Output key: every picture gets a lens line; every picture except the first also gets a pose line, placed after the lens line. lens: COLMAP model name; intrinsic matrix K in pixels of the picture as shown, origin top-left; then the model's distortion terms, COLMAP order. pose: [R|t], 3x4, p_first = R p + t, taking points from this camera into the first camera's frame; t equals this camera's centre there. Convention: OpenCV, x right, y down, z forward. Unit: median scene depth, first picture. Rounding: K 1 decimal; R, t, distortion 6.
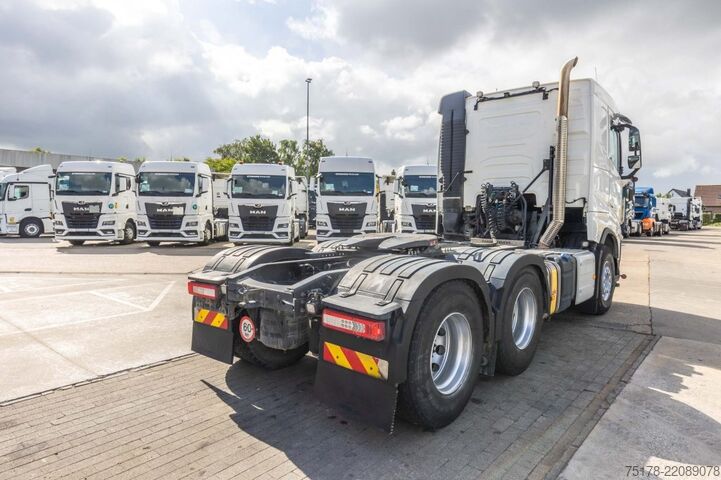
lens RADIAL K [[457.1, 0, 363.9], [0, 457.1, 236.9], [0, 0, 1]] dist [0.001730, -0.000520]
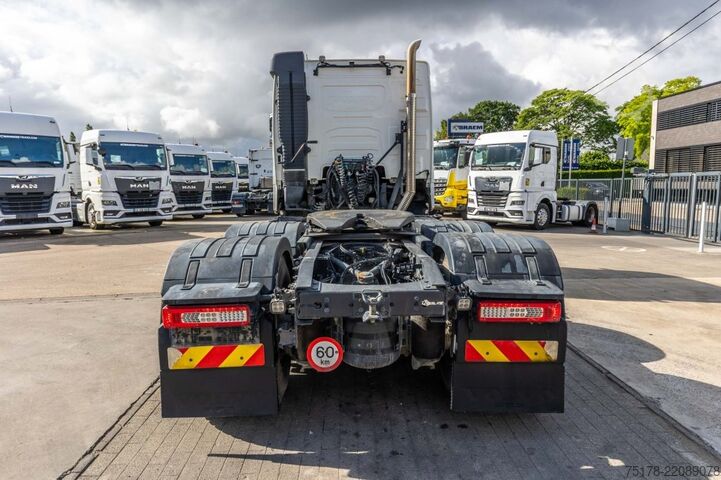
lens RADIAL K [[465.7, 0, 360.5], [0, 465.7, 240.0], [0, 0, 1]] dist [-0.005301, -0.001183]
pose [[0.739773, -0.095915, 0.665985, -0.410937], [0.054734, 0.995086, 0.082514, -0.018913], [-0.670627, -0.024590, 0.741387, 0.262469]]
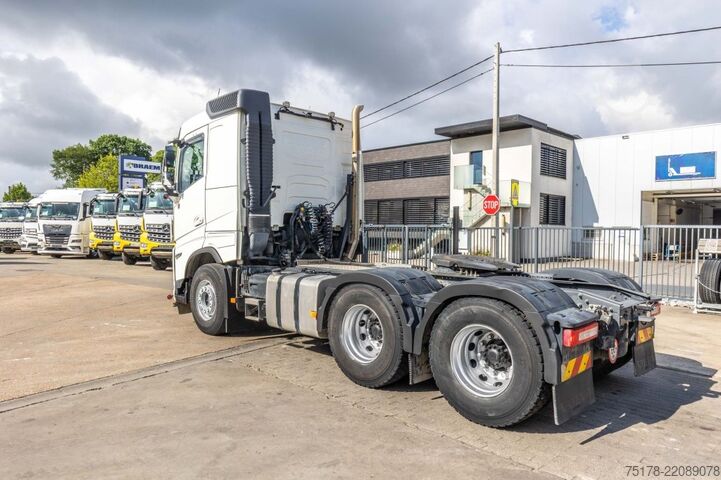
lens RADIAL K [[505.6, 0, 363.0], [0, 505.6, 242.5], [0, 0, 1]] dist [-0.006892, -0.001850]
pose [[0.077394, -0.032297, 0.996477, -0.869354], [0.048766, 0.998401, 0.028572, -0.063175], [-0.995807, 0.046383, 0.078845, 0.888375]]
